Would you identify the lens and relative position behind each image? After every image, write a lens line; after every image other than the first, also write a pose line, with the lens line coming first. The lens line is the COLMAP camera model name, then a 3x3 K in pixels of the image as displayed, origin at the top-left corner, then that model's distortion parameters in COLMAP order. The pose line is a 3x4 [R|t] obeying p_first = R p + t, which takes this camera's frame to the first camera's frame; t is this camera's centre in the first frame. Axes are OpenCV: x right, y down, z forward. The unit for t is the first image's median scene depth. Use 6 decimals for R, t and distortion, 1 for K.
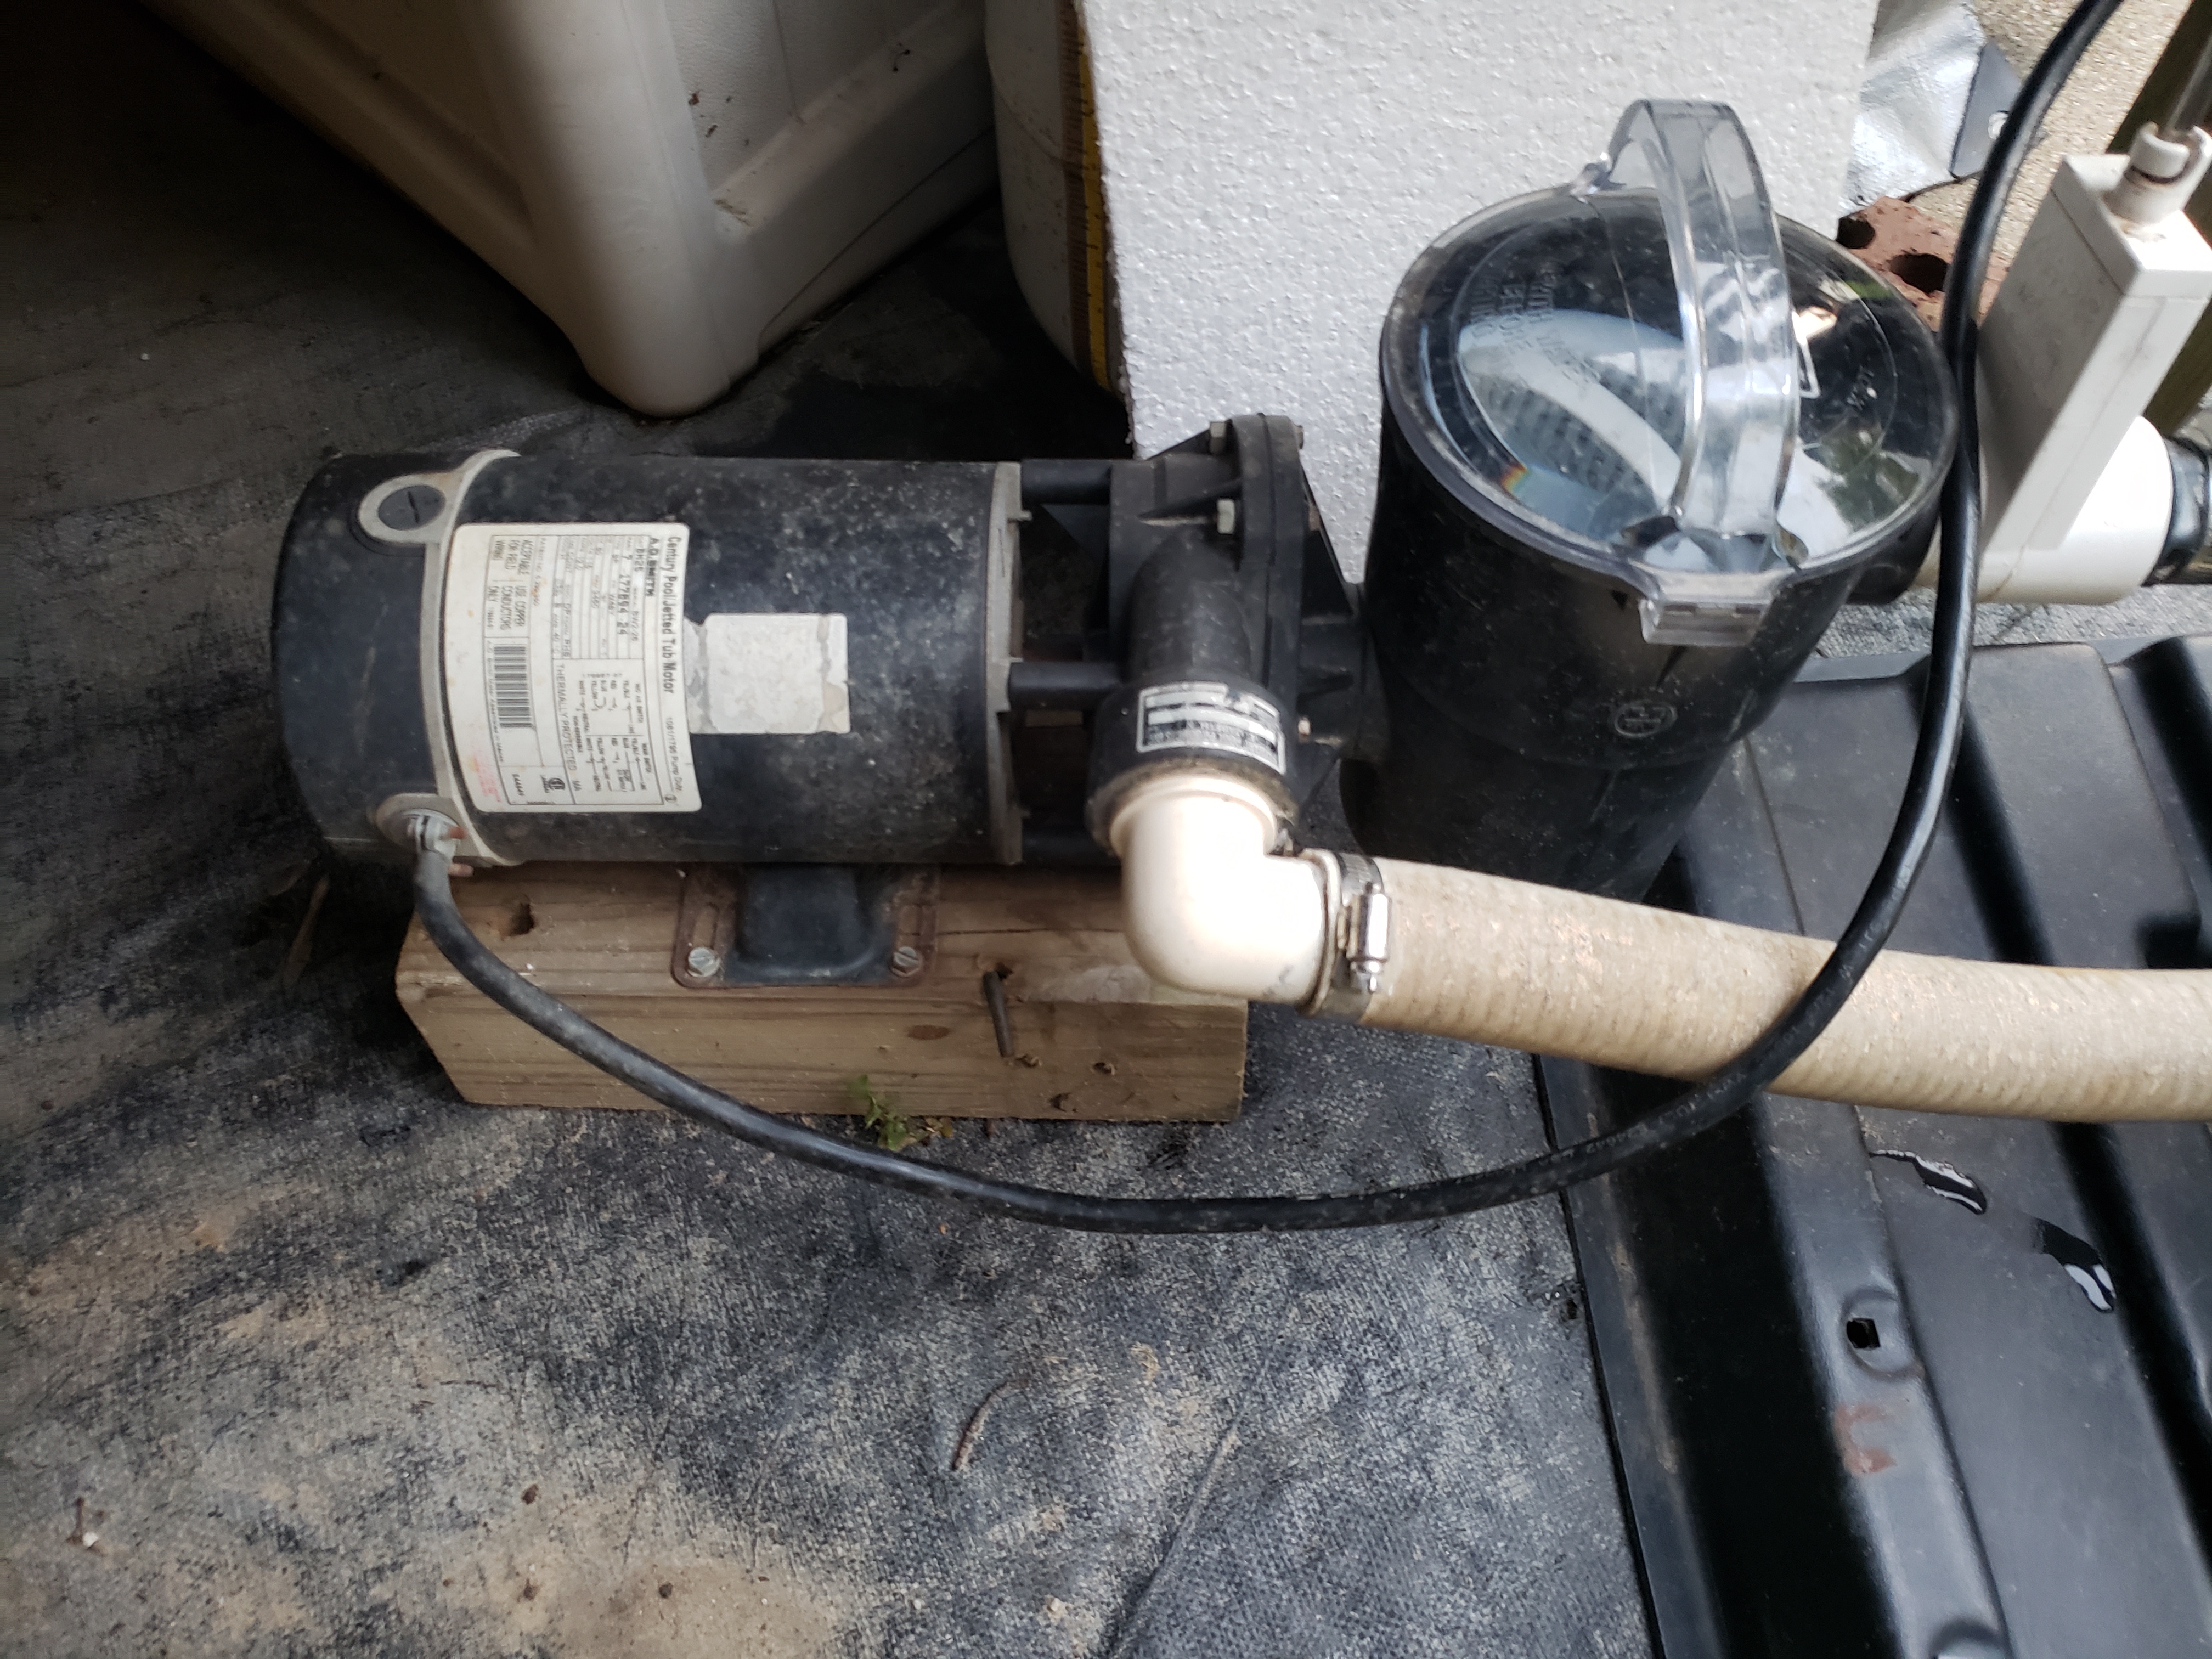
lens RADIAL K [[1660.6, 0, 1115.2], [0, 1660.6, 776.0], [0, 0, 1]] dist [0.005227, -0.000997]
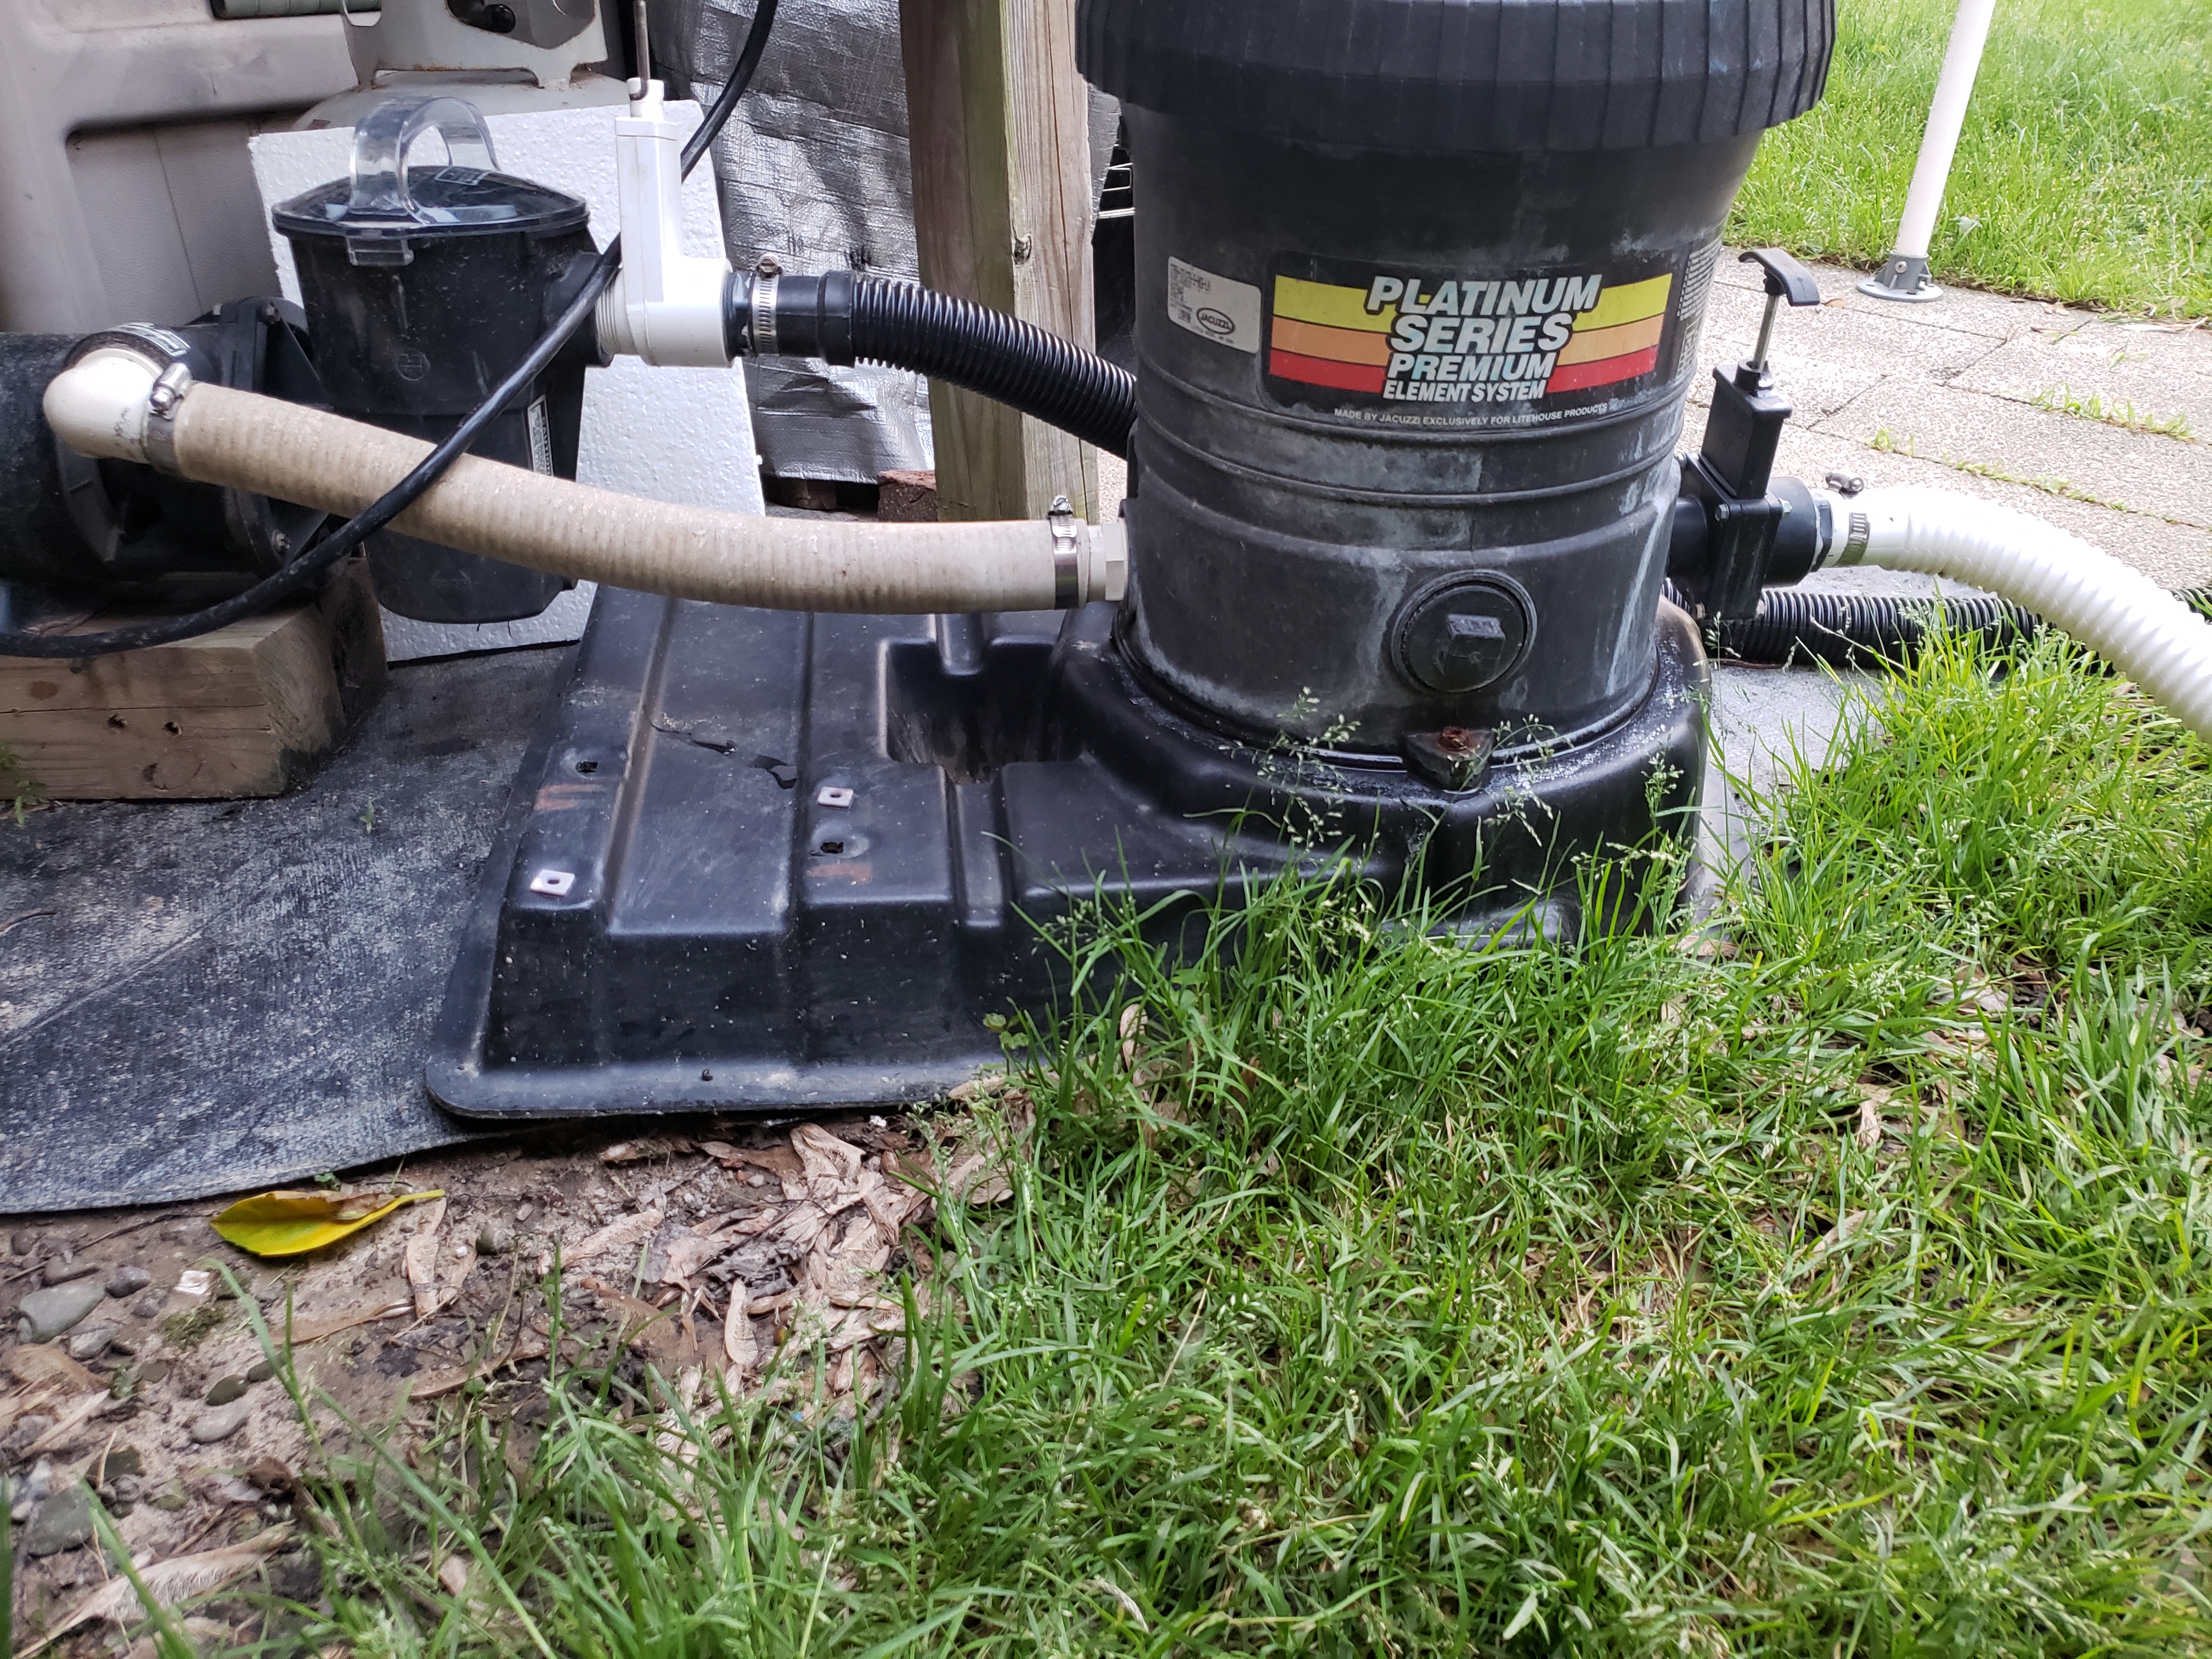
lens RADIAL K [[1637.0, 0, 1106.0], [0, 1637.0, 829.5], [0, 0, 1]] dist [-0.008246, 0.040212]
pose [[0.999072, -0.005646, 0.042701, 0.919920], [0.024863, 0.885133, -0.464674, 1.161836], [-0.035173, 0.465304, 0.884452, -0.329617]]
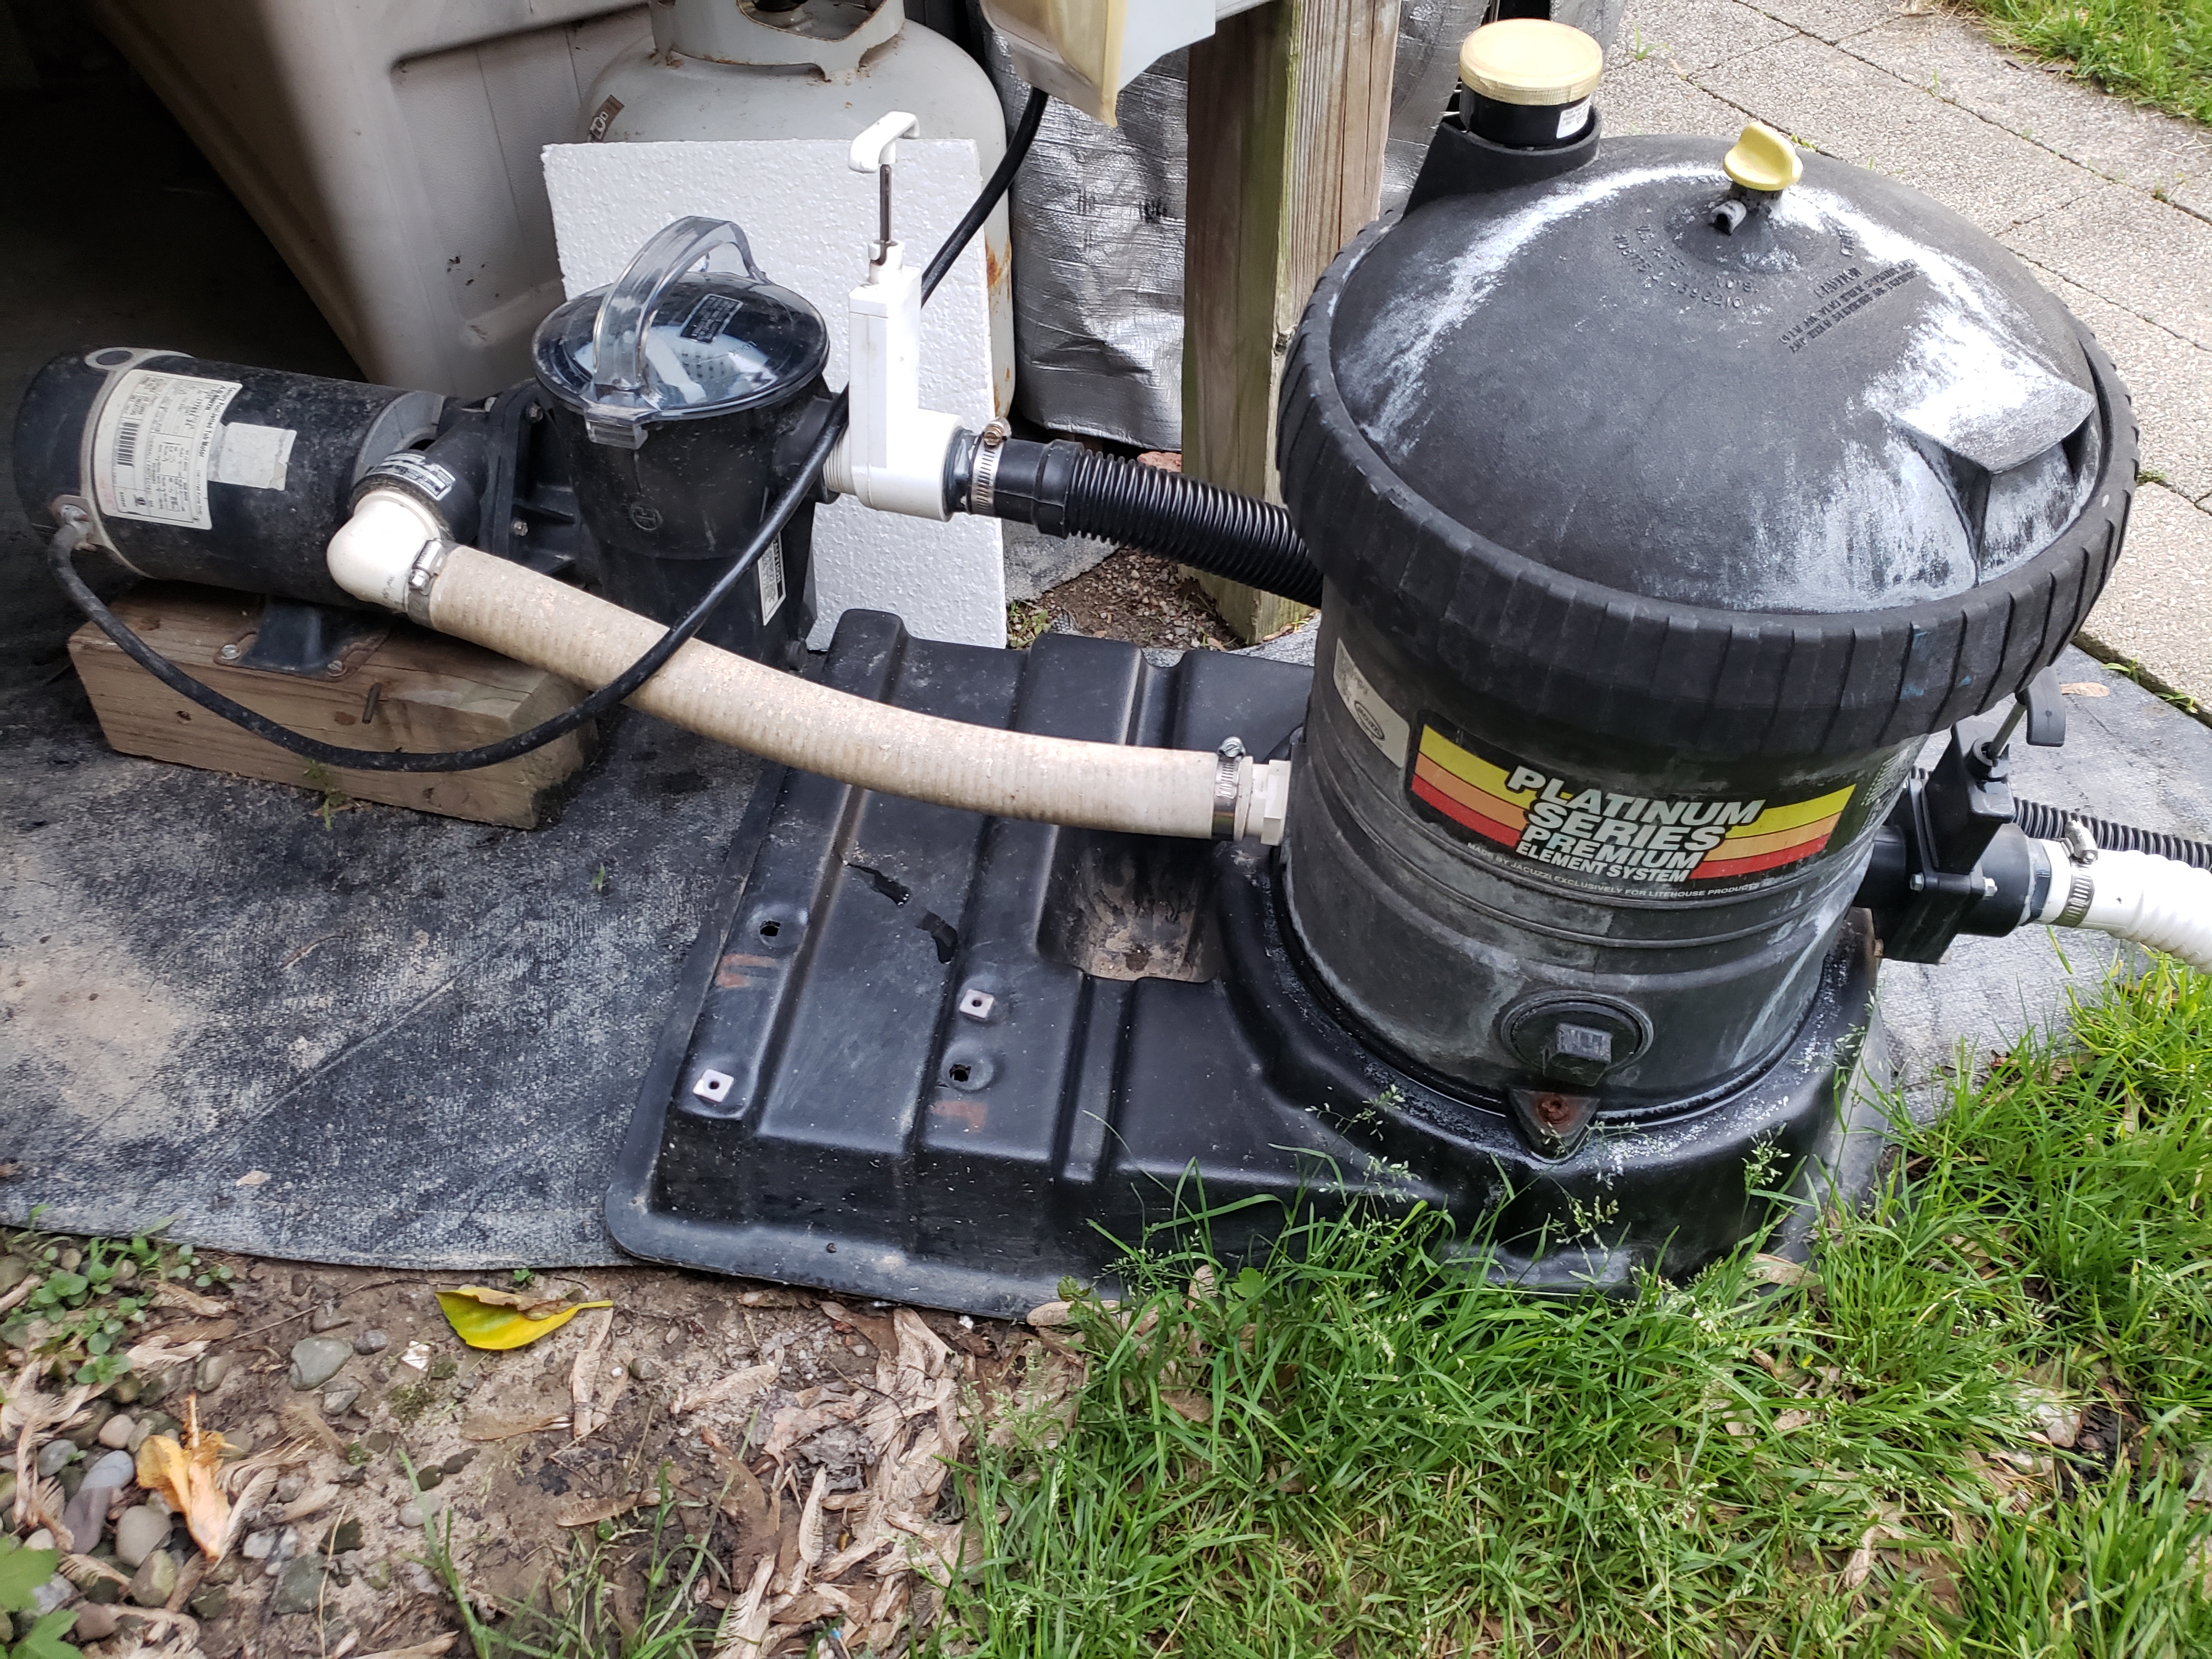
lens RADIAL K [[1614.5, 0, 1106.0], [0, 1614.5, 829.5], [0, 0, 1]] dist [0.012895, 0.000876]
pose [[0.978415, 0.161351, -0.129114, 1.047483], [-0.185465, 0.961187, -0.204260, 0.543832], [0.091146, 0.223797, 0.970364, -0.609130]]
